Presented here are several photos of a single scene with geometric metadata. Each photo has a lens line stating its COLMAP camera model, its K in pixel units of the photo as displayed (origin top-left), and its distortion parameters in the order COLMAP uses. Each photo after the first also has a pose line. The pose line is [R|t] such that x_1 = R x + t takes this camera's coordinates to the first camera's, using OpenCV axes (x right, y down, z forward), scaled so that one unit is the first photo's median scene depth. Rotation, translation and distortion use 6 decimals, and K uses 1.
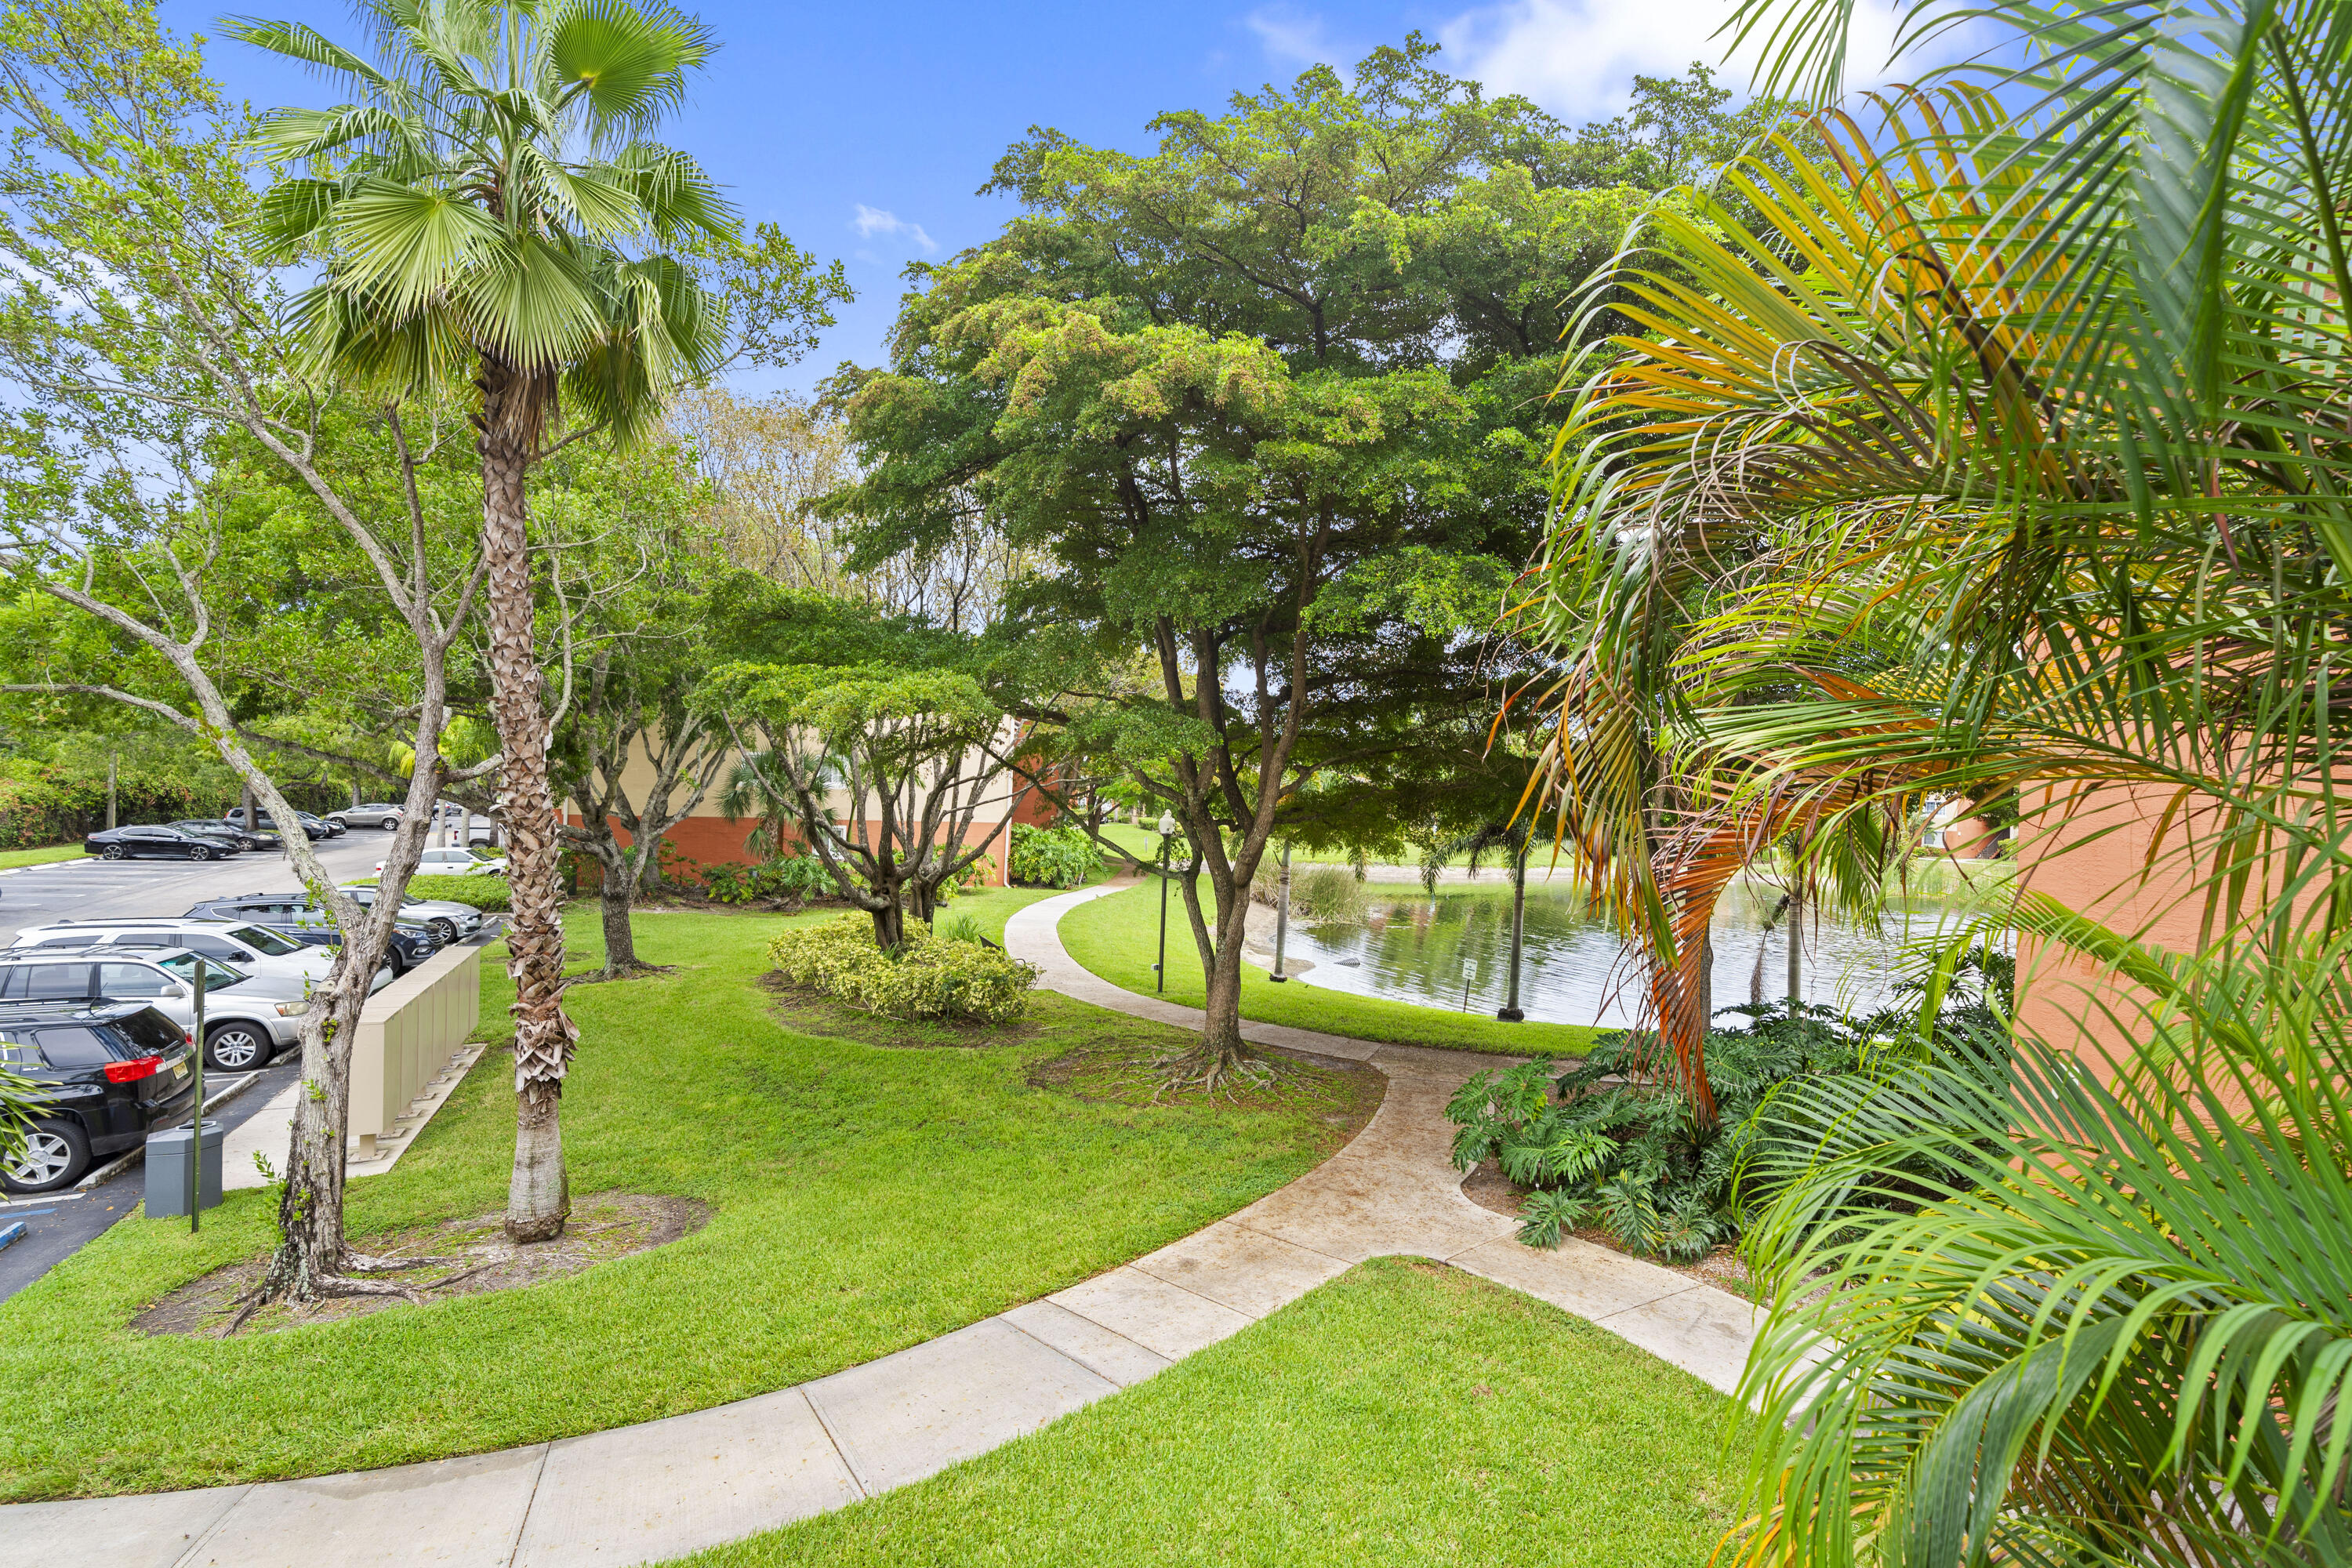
lens RADIAL K [[1120.0, 0, 1186.4], [0, 1120.0, 779.5], [0, 0, 1]] dist [-0.003561, 0.000832]
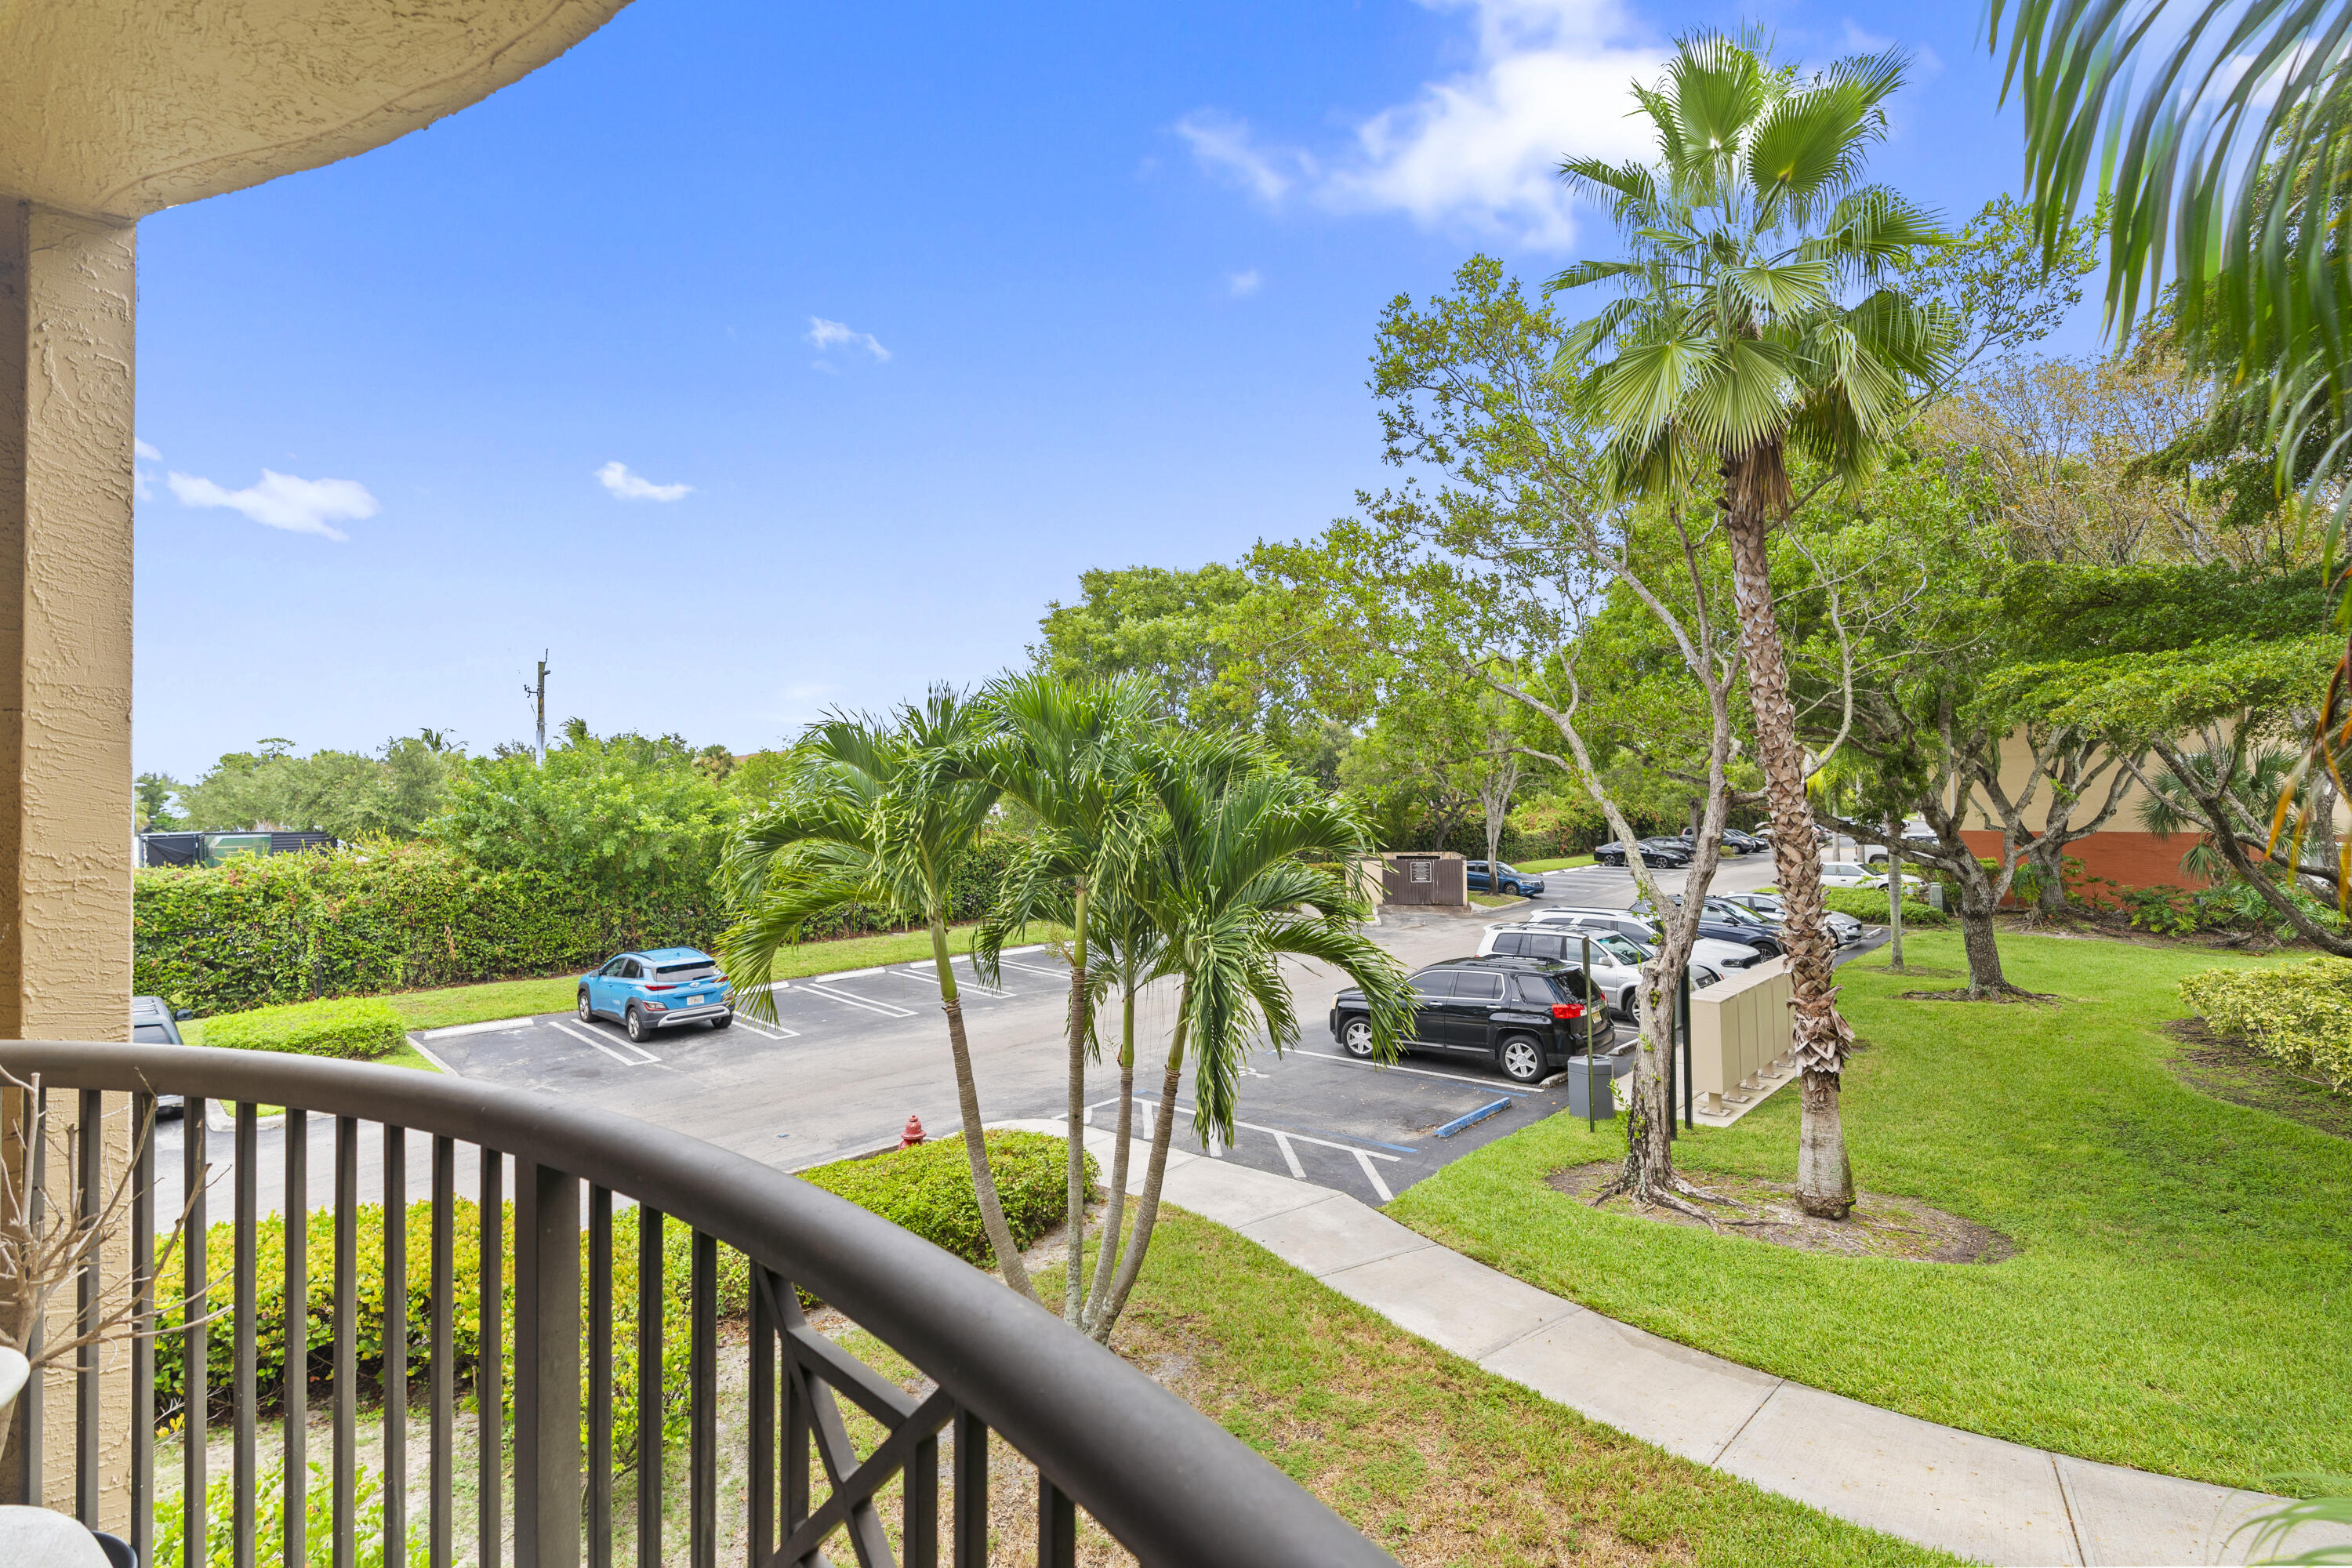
lens RADIAL K [[1065.1, 0, 1176.4], [0, 1065.1, 773.8], [0, 0, 1]] dist [-0.004480, 0.000927]
pose [[0.392922, -0.056554, -0.917831, 0.154625], [0.035687, 0.998293, -0.046235, 0.001351], [0.918879, -0.014588, 0.394270, 0.005839]]
